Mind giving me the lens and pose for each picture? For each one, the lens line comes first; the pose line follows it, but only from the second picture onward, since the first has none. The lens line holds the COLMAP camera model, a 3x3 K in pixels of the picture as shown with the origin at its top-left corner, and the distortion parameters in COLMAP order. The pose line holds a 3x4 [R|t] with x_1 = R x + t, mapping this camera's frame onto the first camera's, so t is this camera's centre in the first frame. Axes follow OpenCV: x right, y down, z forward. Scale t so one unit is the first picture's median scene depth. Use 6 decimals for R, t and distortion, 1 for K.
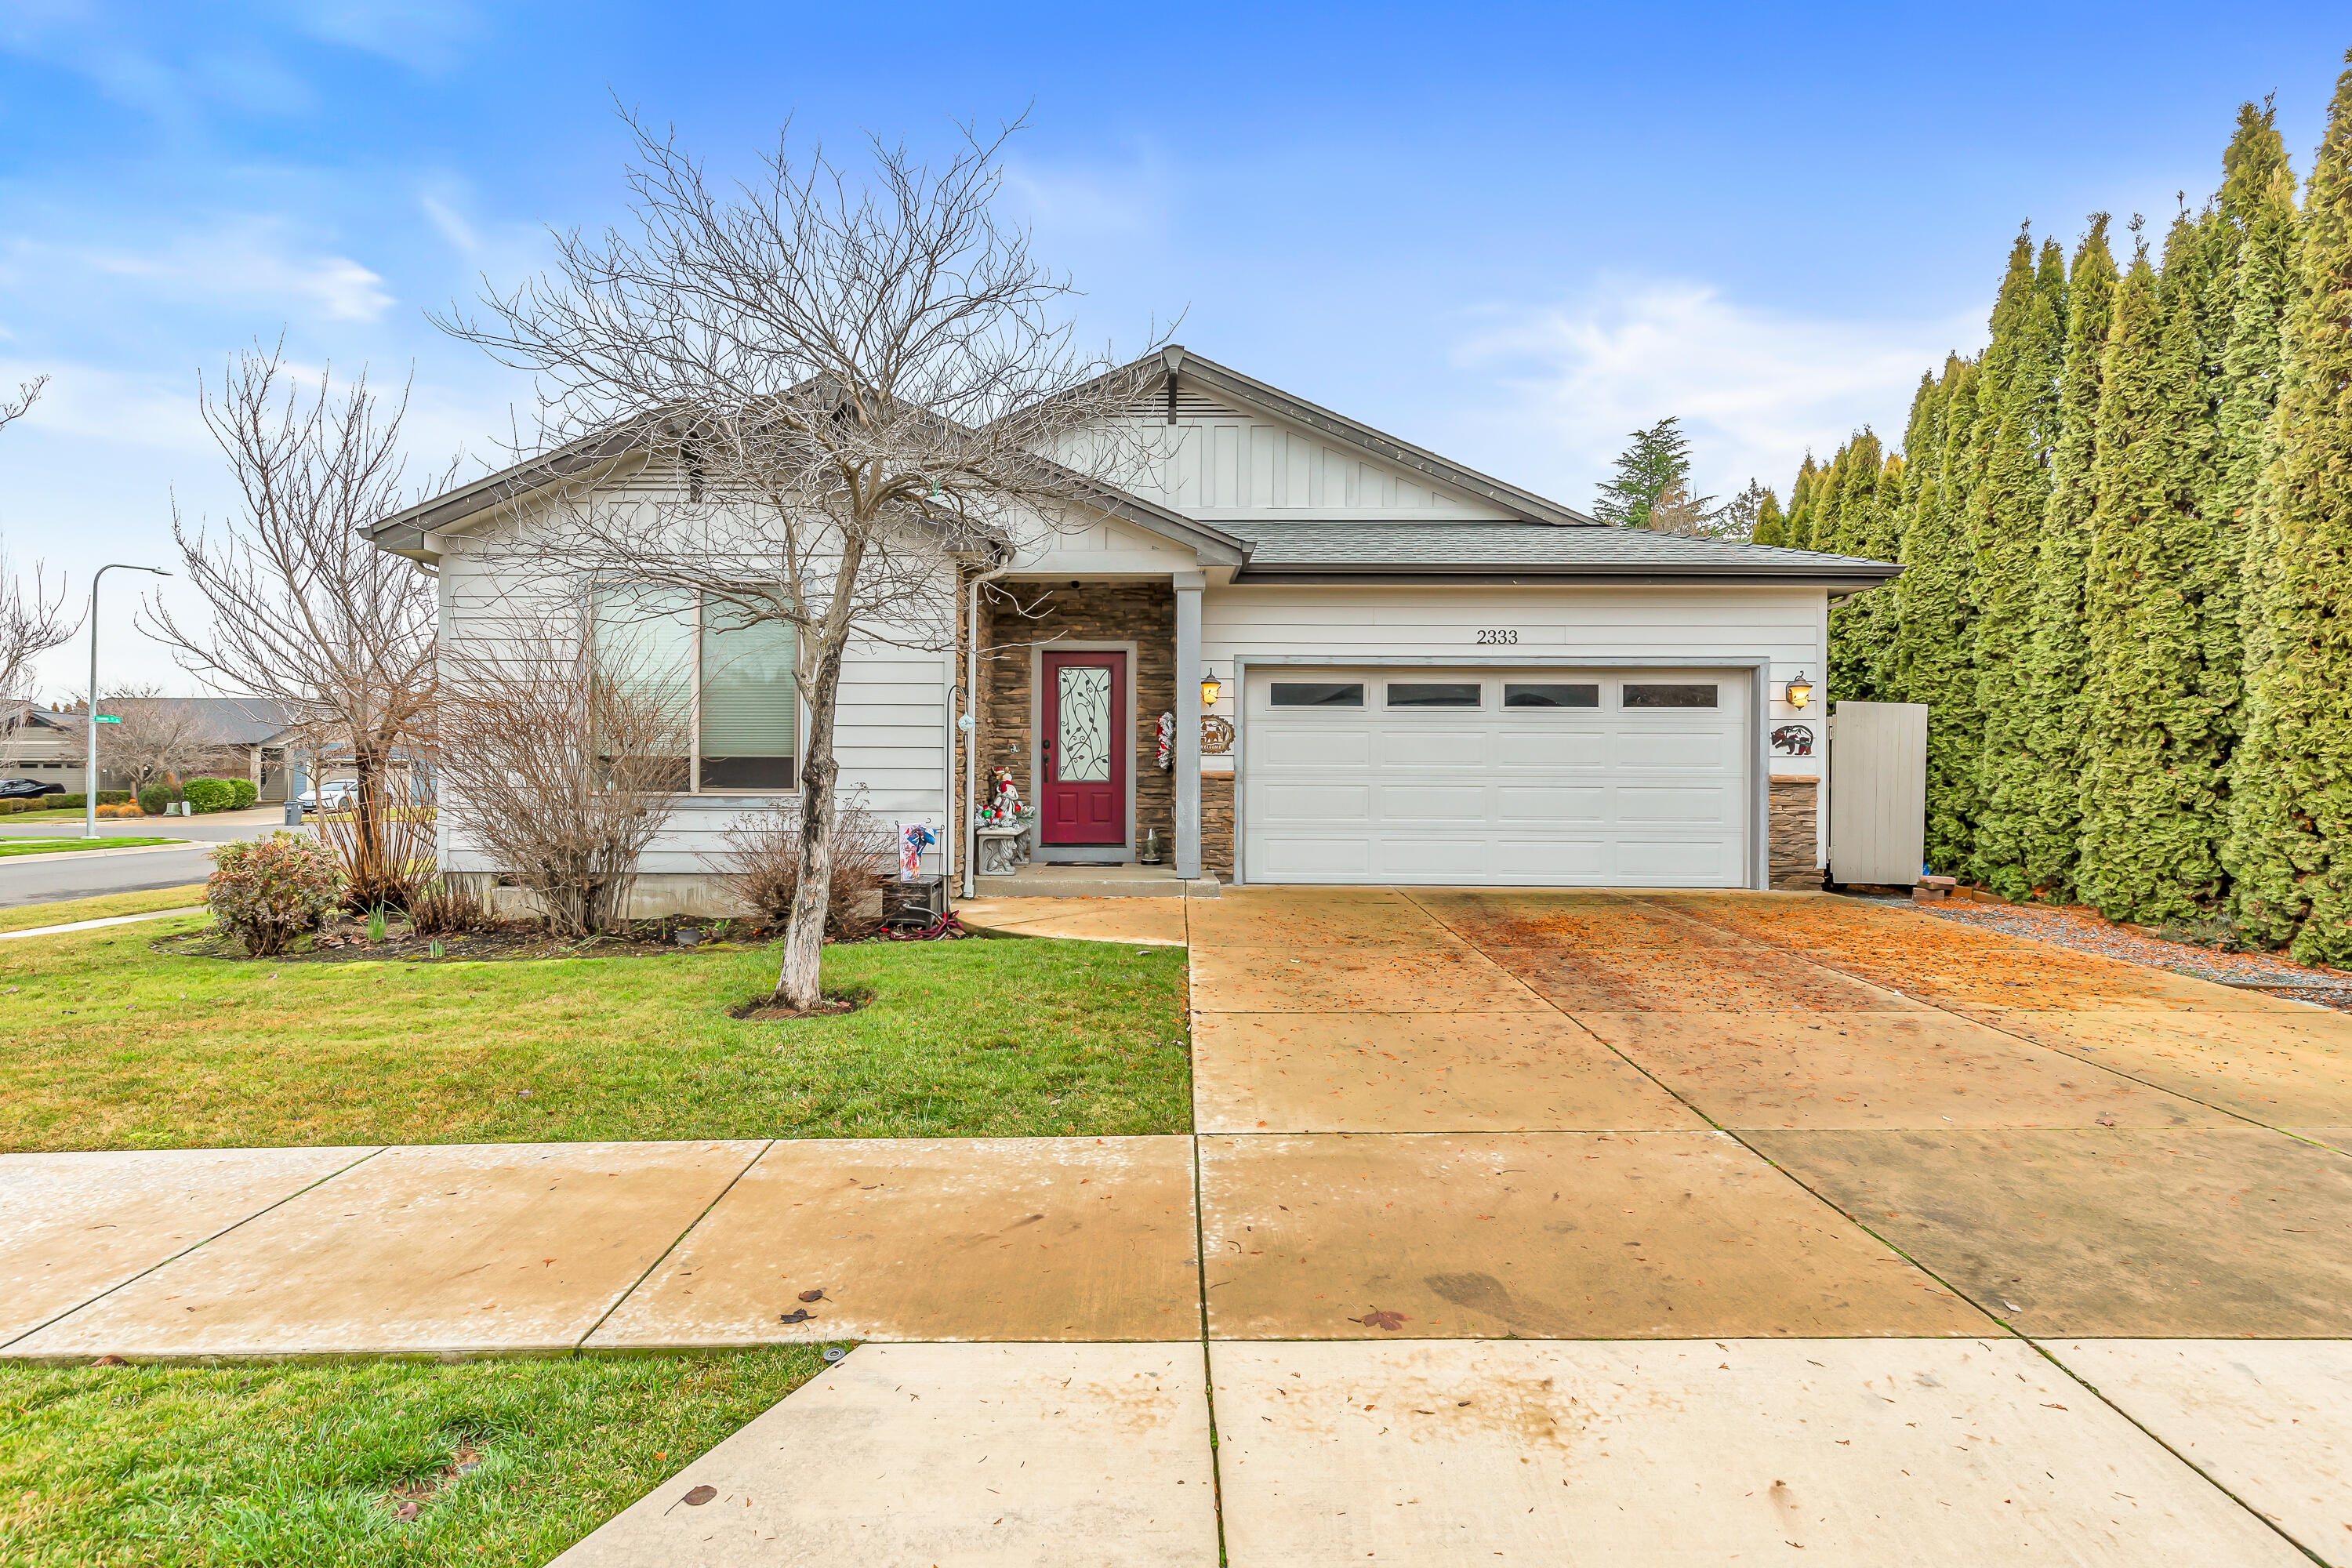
lens RADIAL K [[1062.3, 0, 1167.8], [0, 1062.3, 771.2], [0, 0, 1]] dist [0.010477, -0.001826]
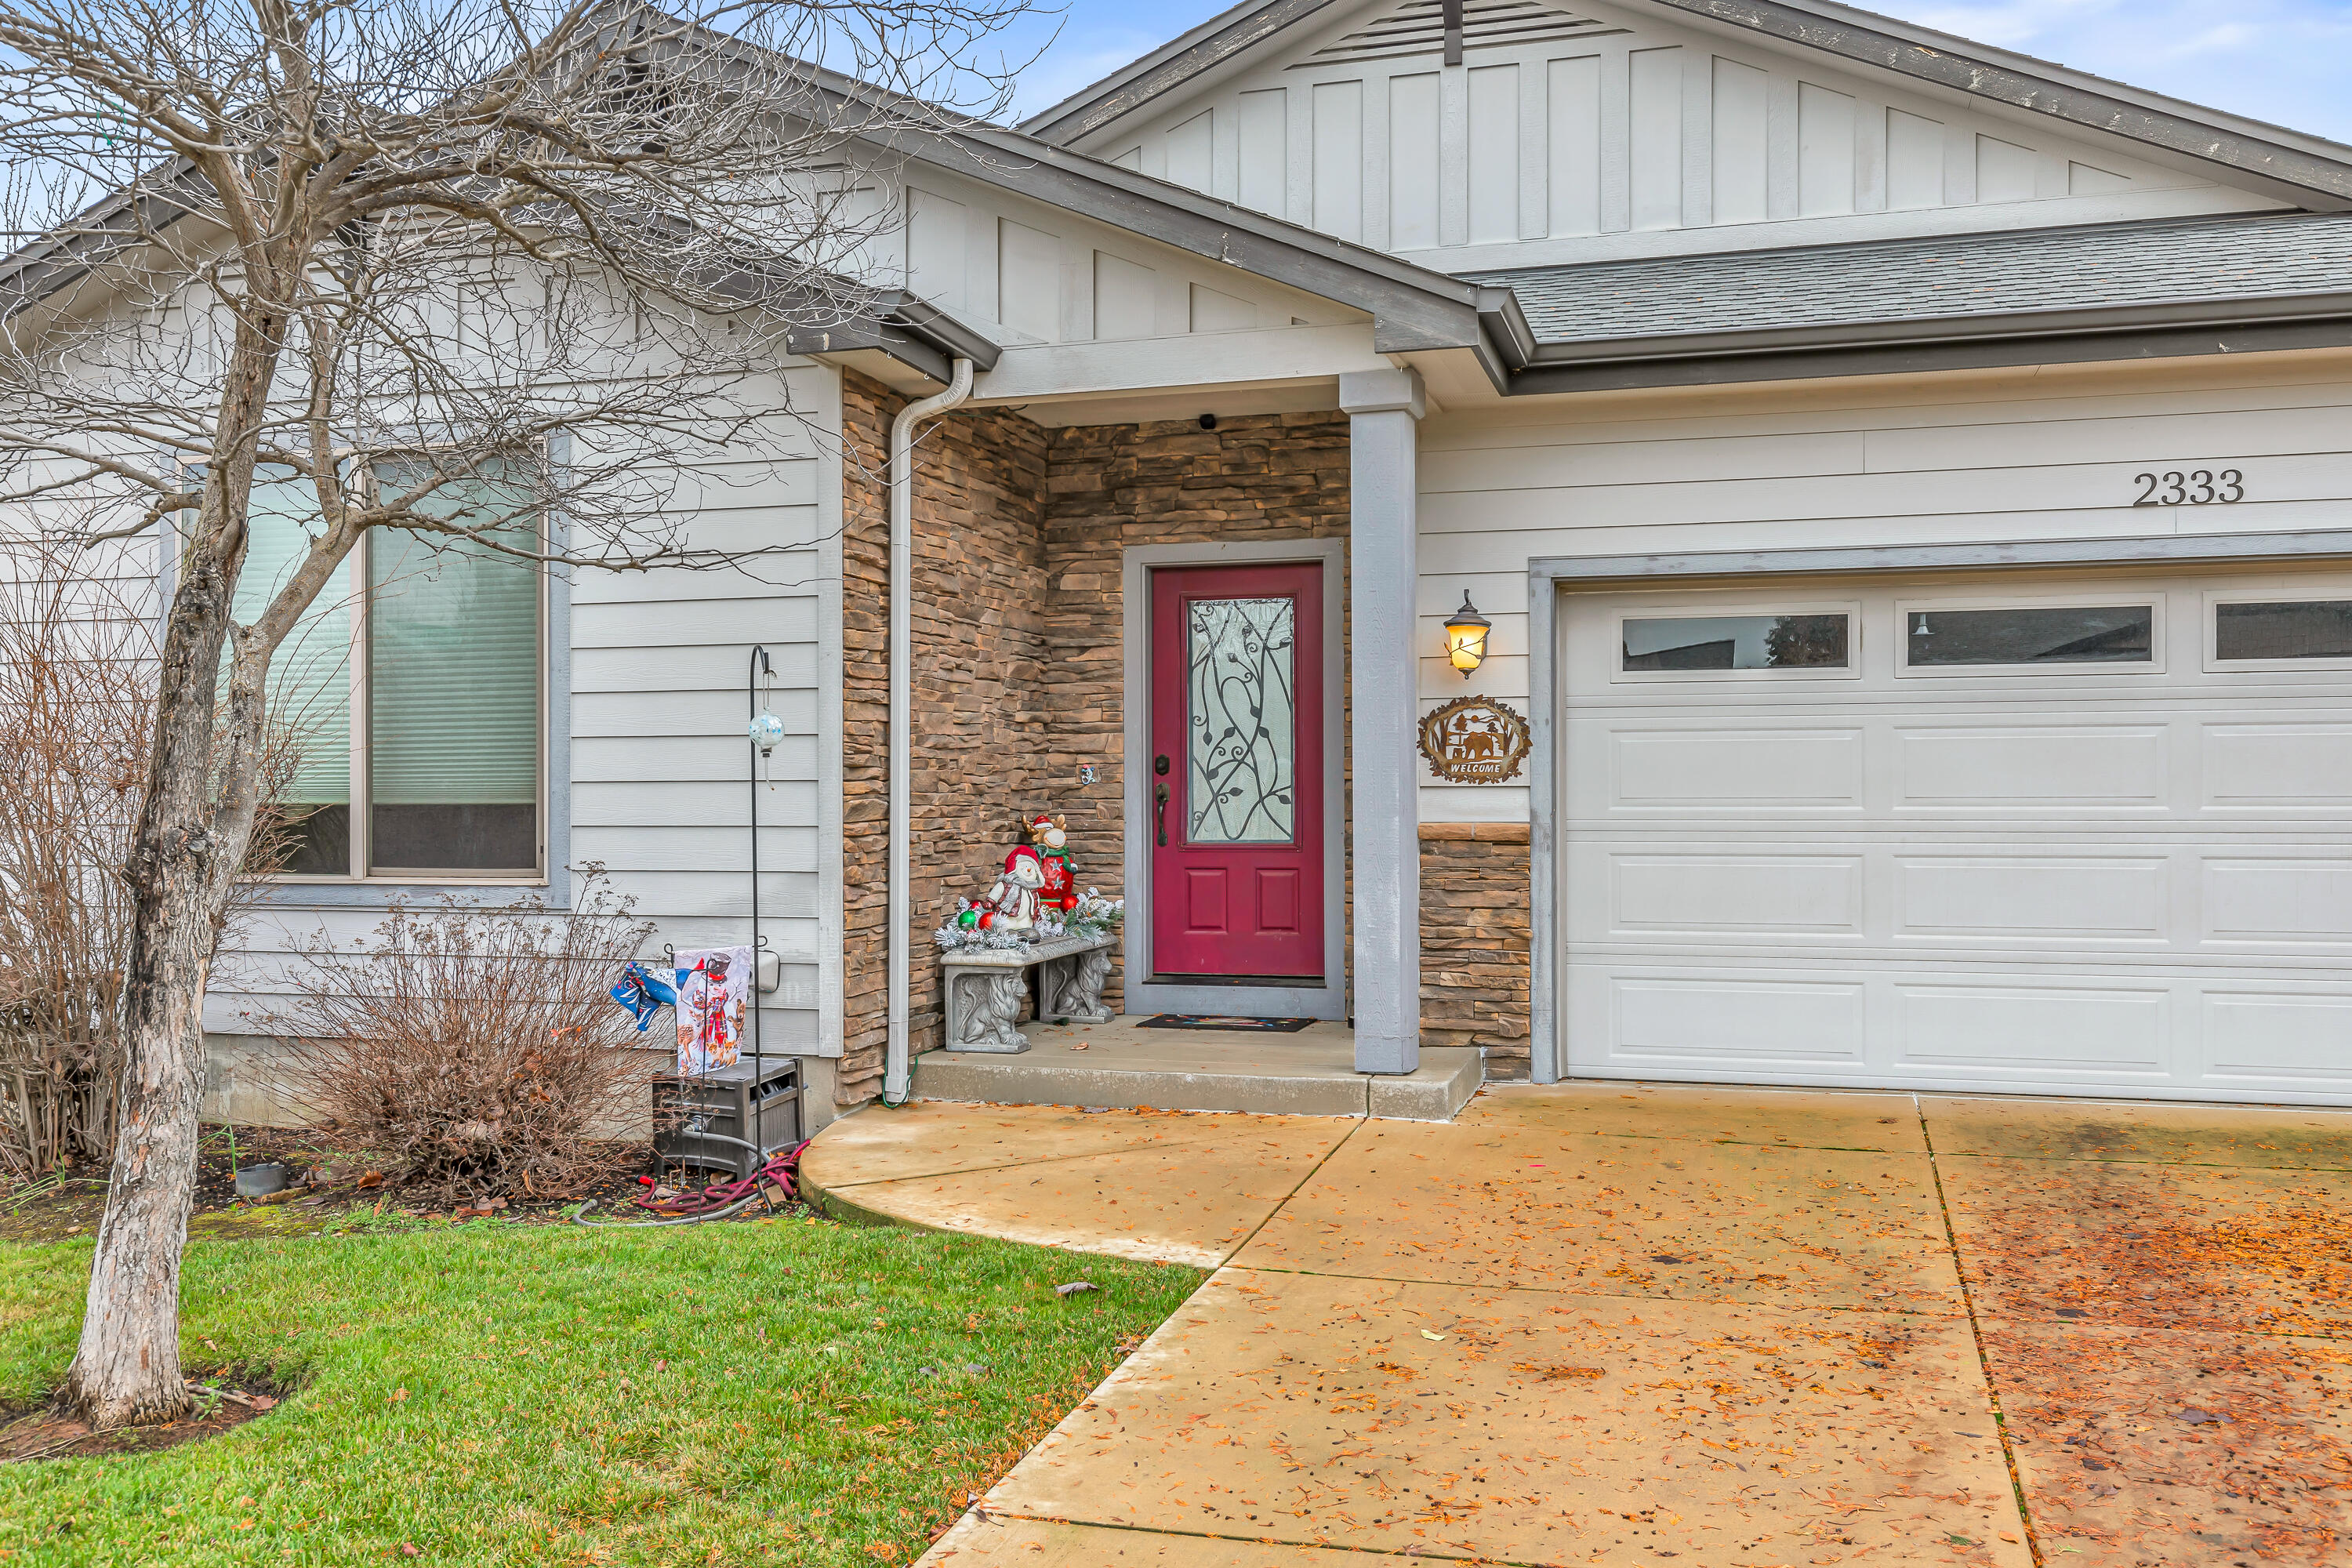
lens RADIAL K [[1882.4, 0, 1288.9], [0, 1882.4, 786.3], [0, 0, 1]] dist [0.017565, -0.004024]
pose [[0.965240, -0.008782, -0.261217, 0.173091], [0.007350, 0.999952, -0.006458, -0.011144], [0.261261, 0.004314, 0.965258, 0.228056]]
